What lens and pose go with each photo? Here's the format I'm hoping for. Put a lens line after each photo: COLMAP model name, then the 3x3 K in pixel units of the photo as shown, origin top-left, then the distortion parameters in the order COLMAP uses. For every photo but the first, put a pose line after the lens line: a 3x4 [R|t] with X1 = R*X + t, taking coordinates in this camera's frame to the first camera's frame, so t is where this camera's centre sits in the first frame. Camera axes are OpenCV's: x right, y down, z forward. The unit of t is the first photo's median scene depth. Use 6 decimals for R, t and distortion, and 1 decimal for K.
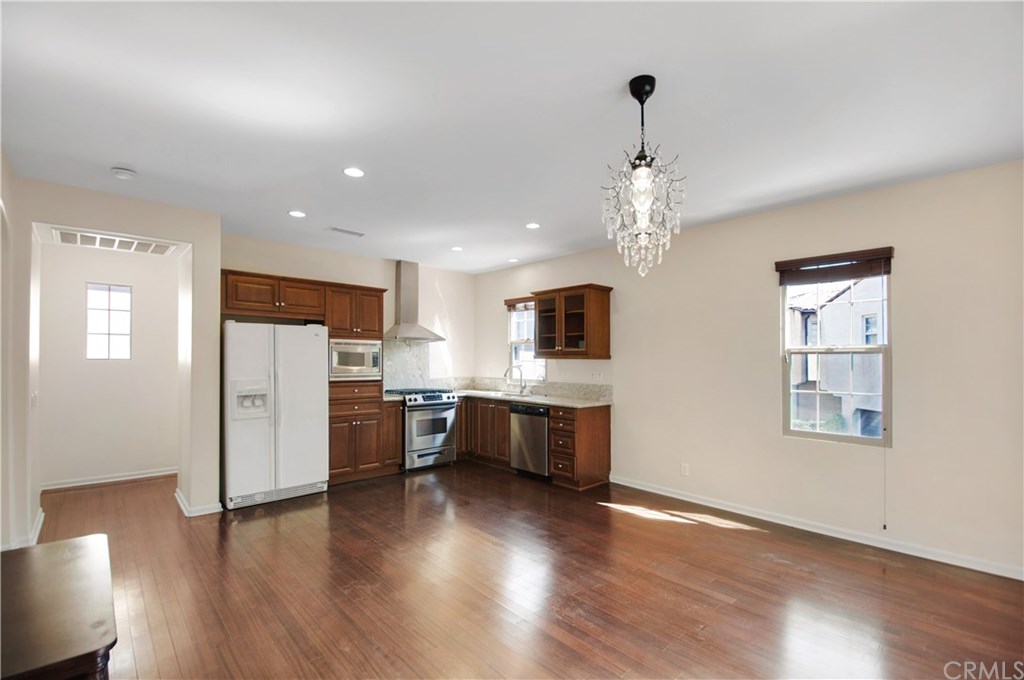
lens RADIAL K [[447.9, 0, 511.7], [0, 447.9, 358.6], [0, 0, 1]] dist [-0.000106, -0.000057]
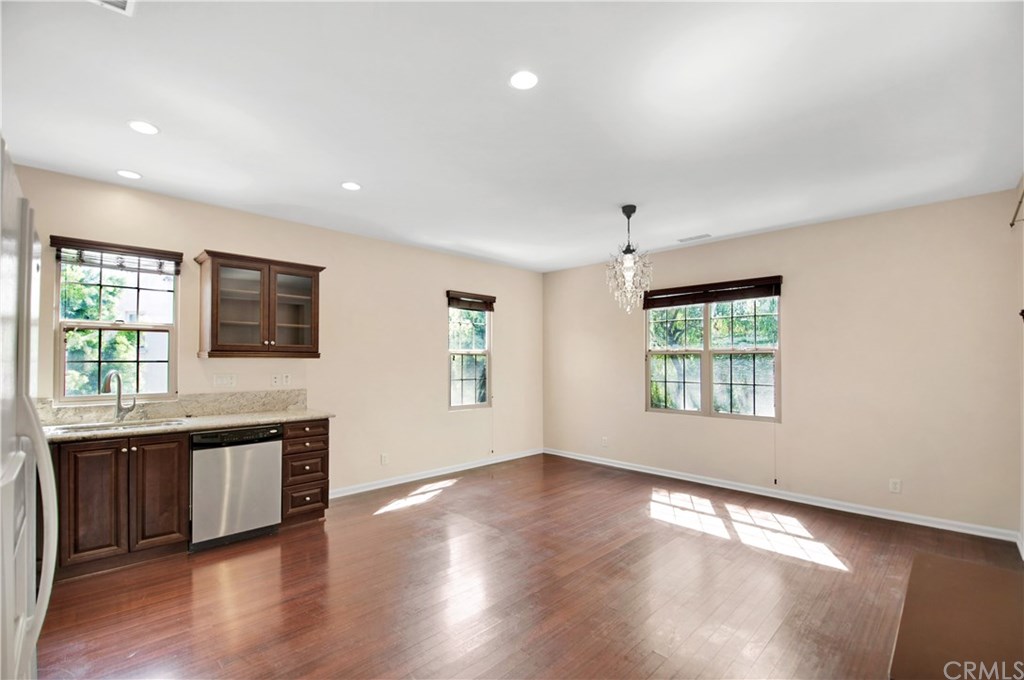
lens RADIAL K [[441.5, 0, 511.7], [0, 441.5, 352.8], [0, 0, 1]] dist [-0.000326, -0.000046]
pose [[-0.041676, 0.011467, 0.999065, -0.822539], [-0.004874, 0.999920, -0.011680, -0.001272], [-0.999119, -0.005356, -0.041617, 0.851824]]
